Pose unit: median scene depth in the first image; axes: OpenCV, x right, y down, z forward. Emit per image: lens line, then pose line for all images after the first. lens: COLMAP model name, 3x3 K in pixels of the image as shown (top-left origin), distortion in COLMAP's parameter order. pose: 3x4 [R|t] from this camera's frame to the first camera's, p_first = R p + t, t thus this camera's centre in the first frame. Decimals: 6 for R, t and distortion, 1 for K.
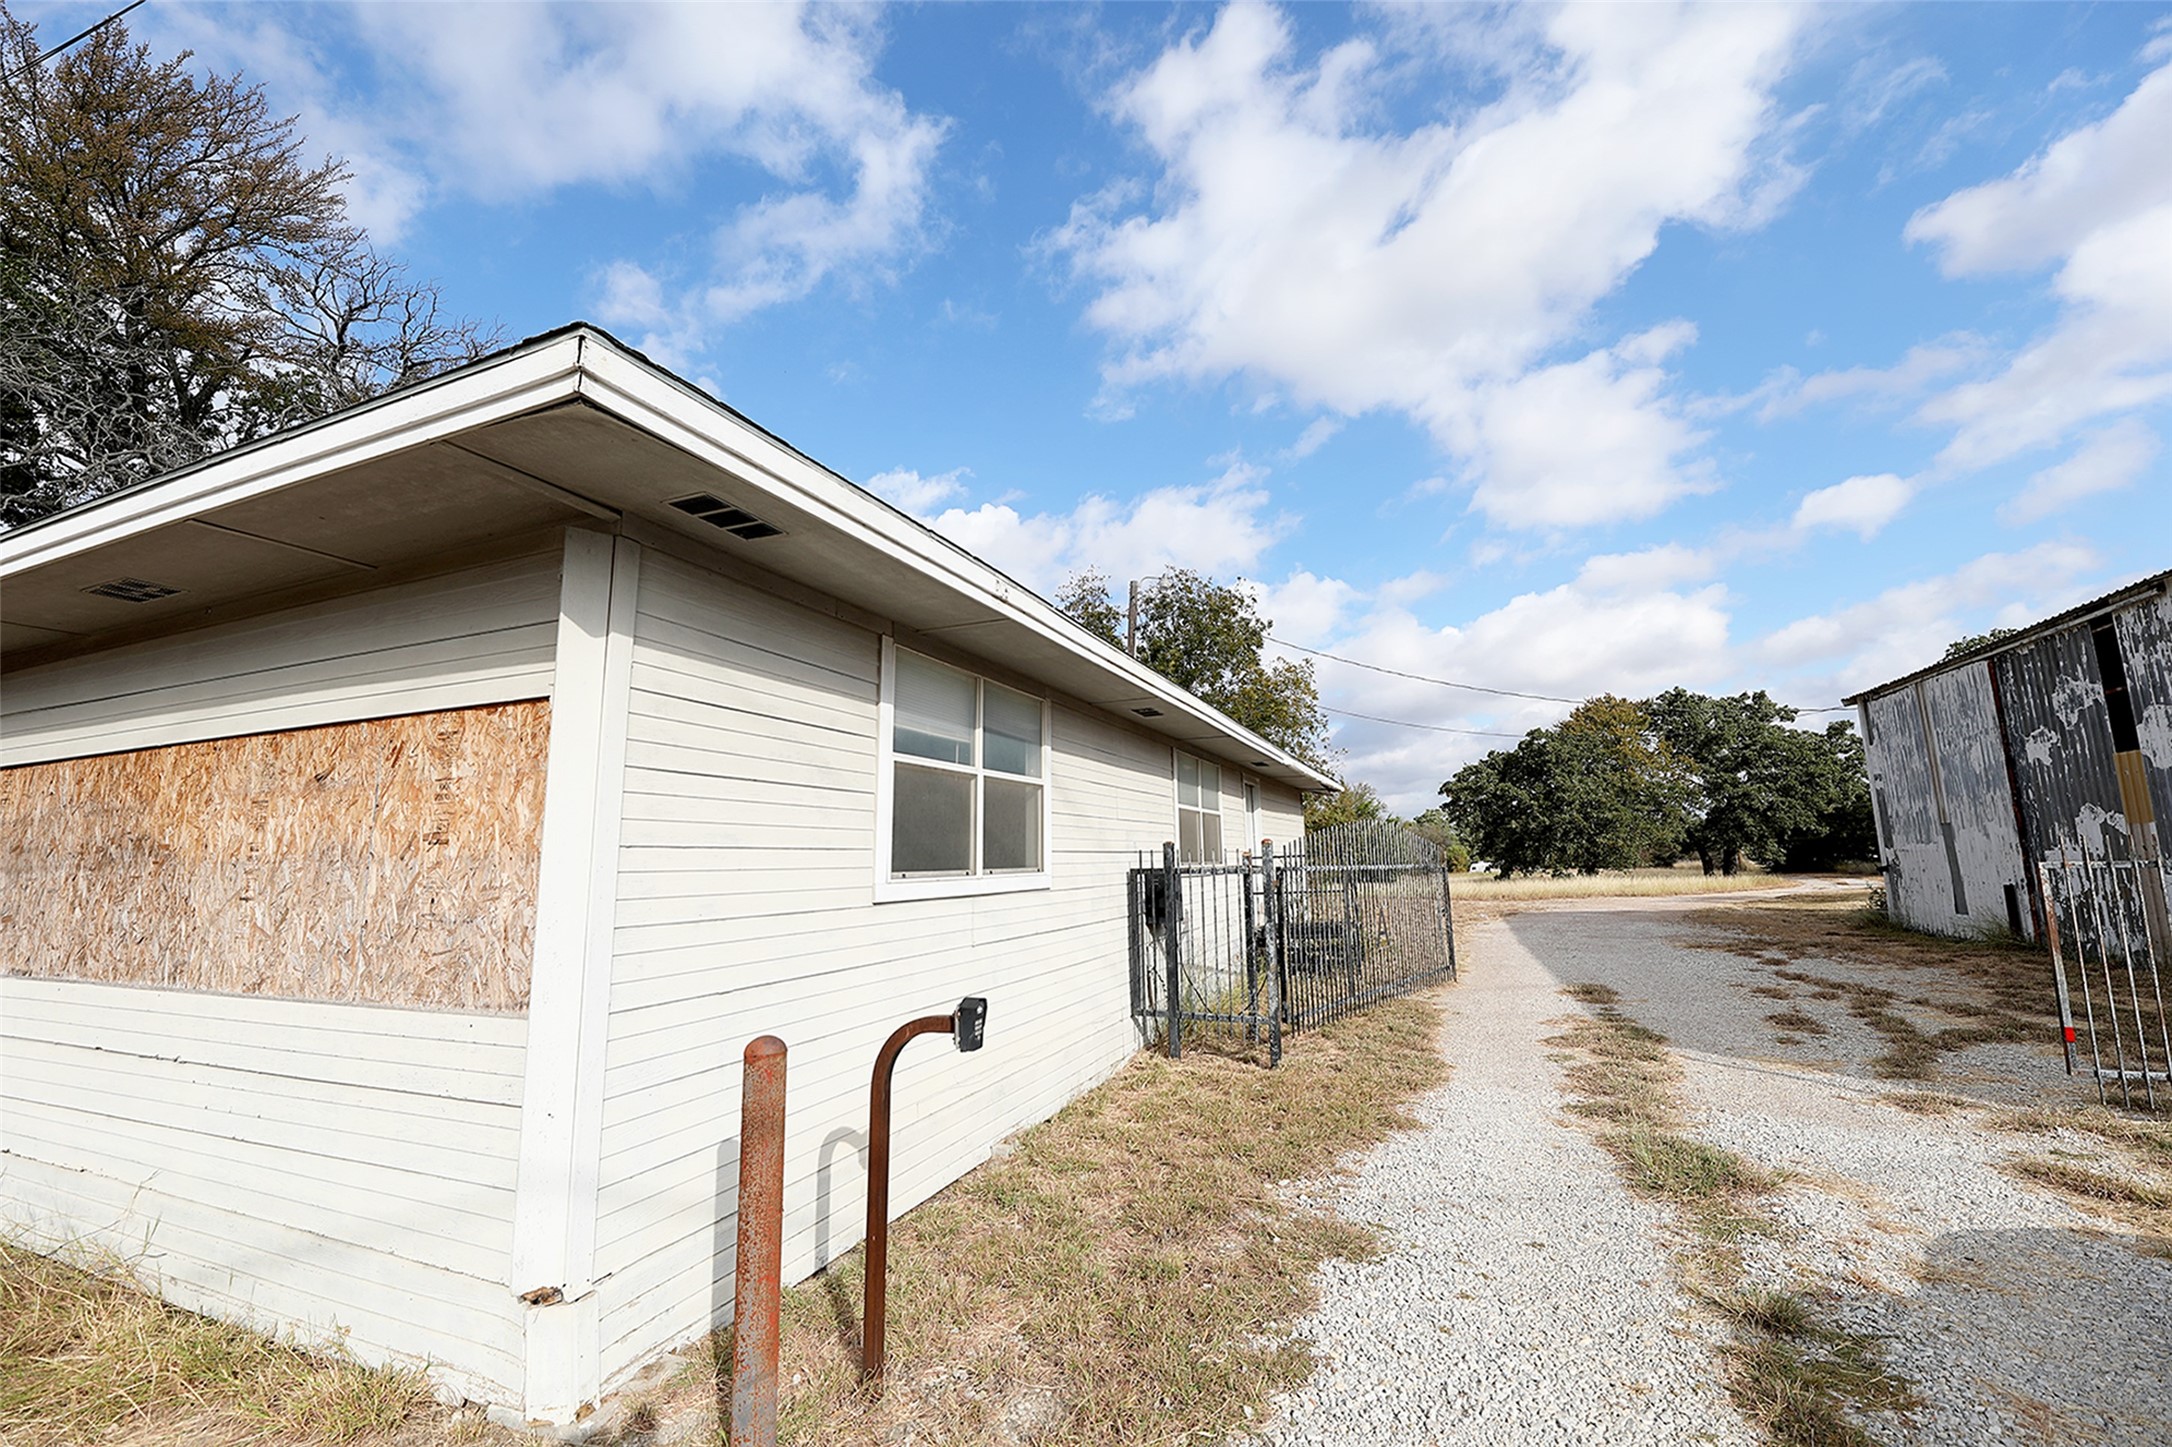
lens RADIAL K [[882.1, 0, 1079.8], [0, 882.1, 724.4], [0, 0, 1]] dist [-0.003235, -0.000464]
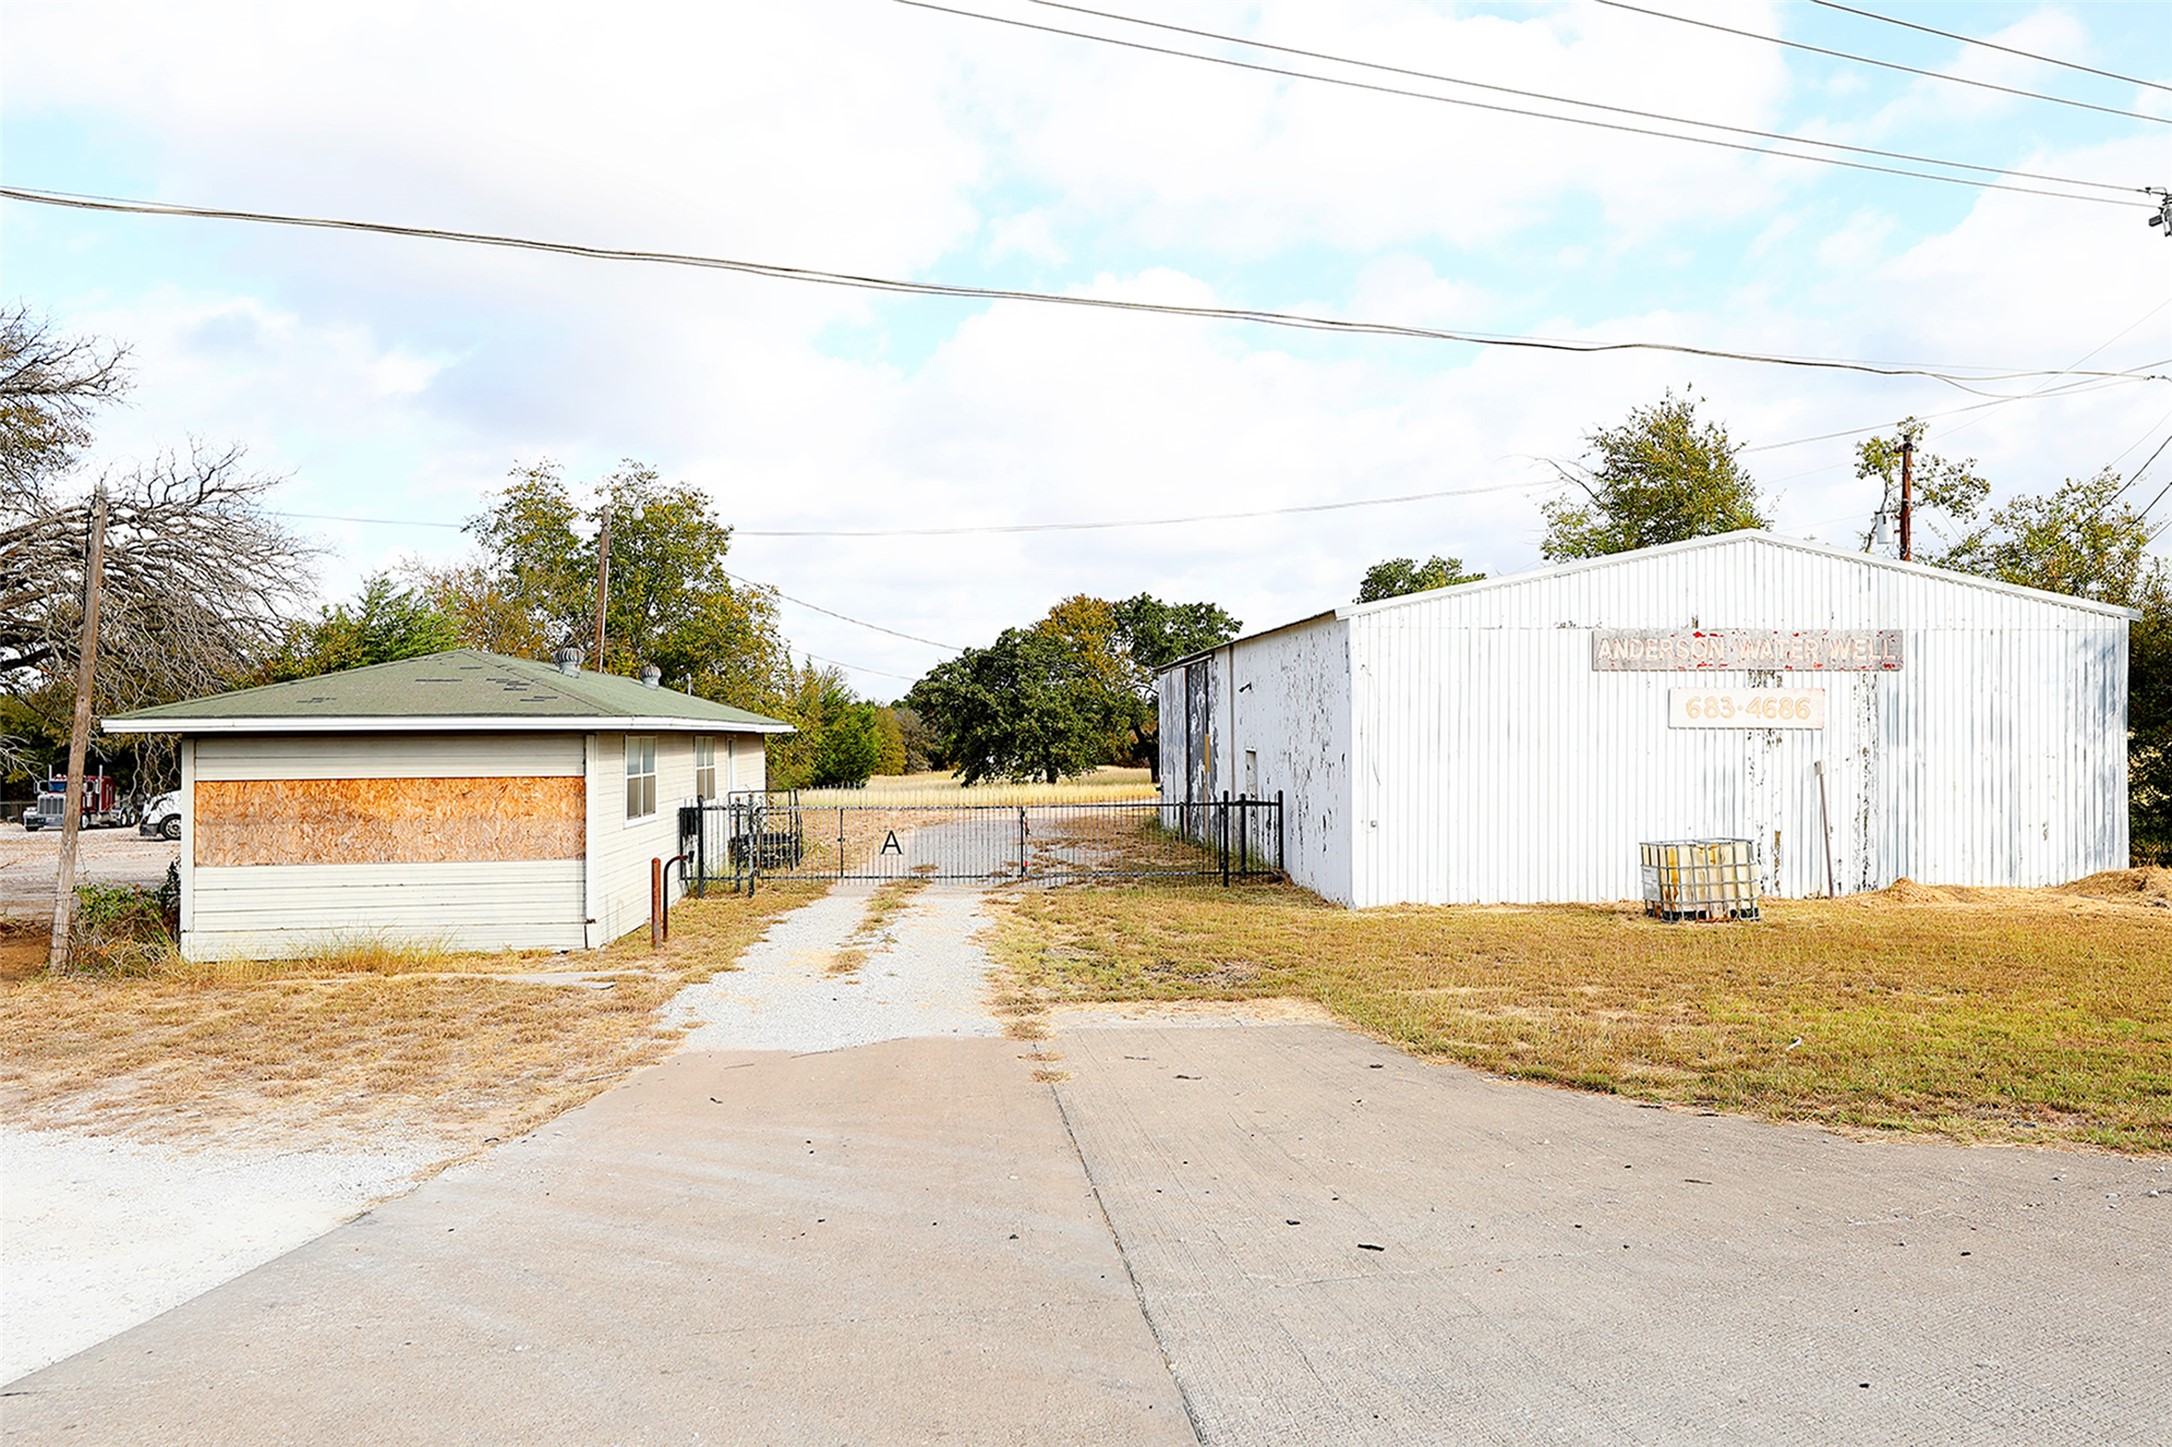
lens RADIAL K [[1420.4, 0, 1079.7], [0, 1420.4, 726.1], [0, 0, 1]] dist [0.004022, -0.002342]
pose [[0.889850, 0.010392, 0.456135, -0.299704], [-0.074364, 0.989675, 0.122527, -0.236010], [-0.450152, -0.142951, 0.881435, -1.085479]]
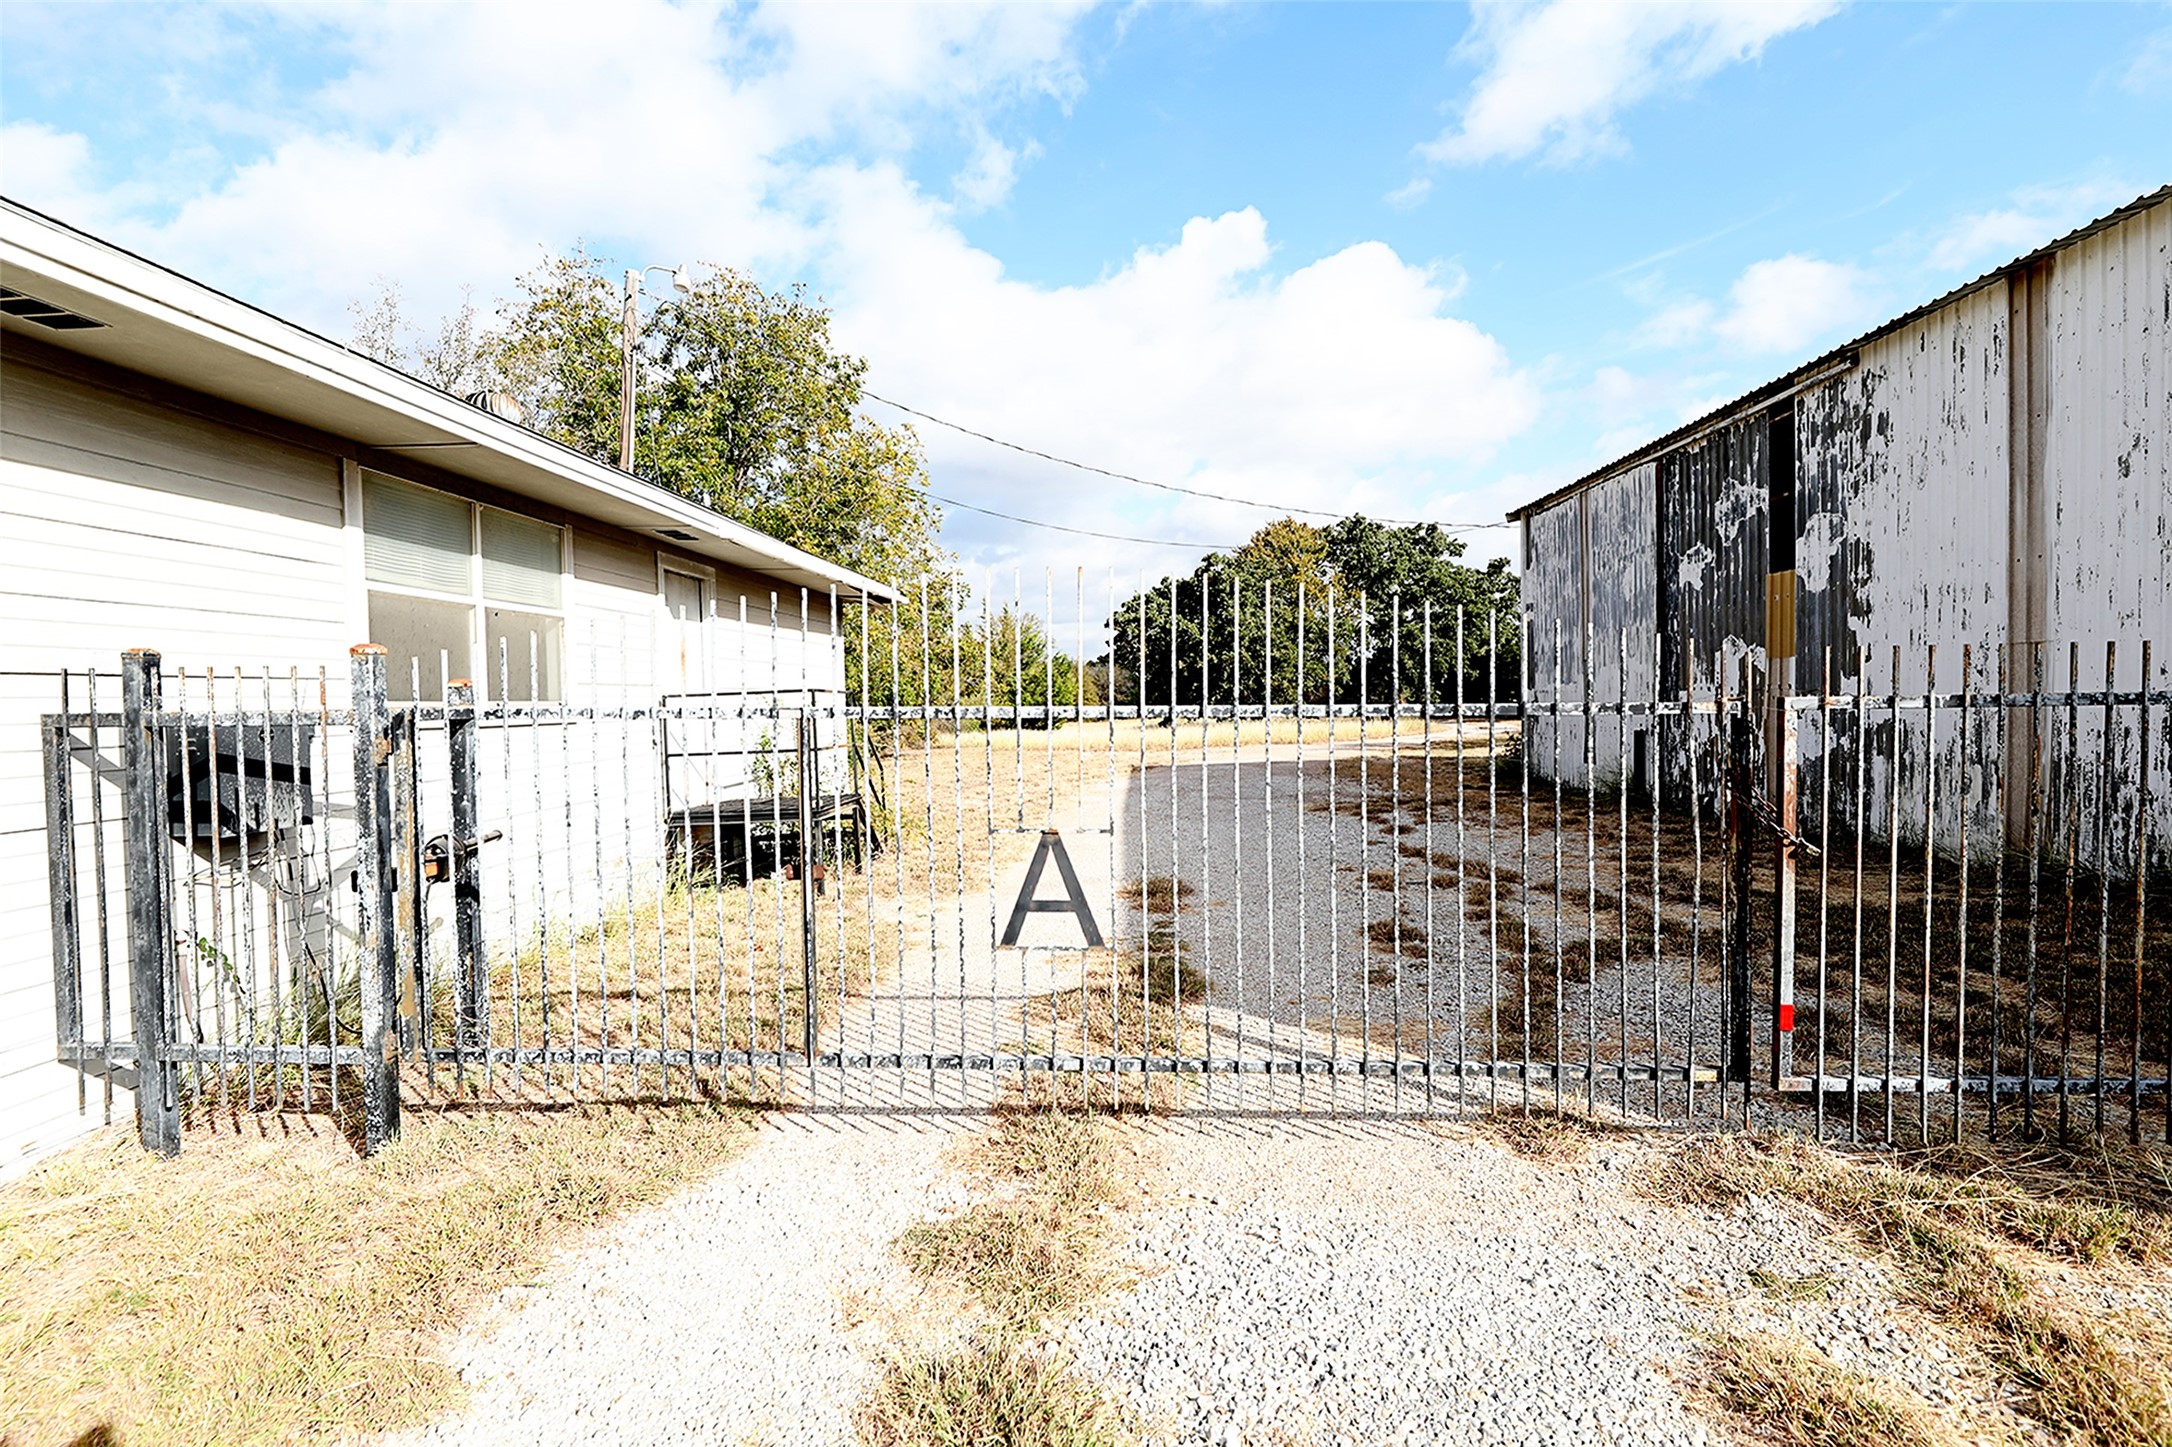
lens RADIAL K [[1039.7, 0, 1084.2], [0, 1039.7, 723.9], [0, 0, 1]] dist [0.000973, 0.000060]
pose [[0.943163, -0.005997, 0.332276, 0.176059], [-0.050941, 0.985413, 0.162379, 0.033001], [-0.328403, -0.170077, 0.929099, 0.199021]]
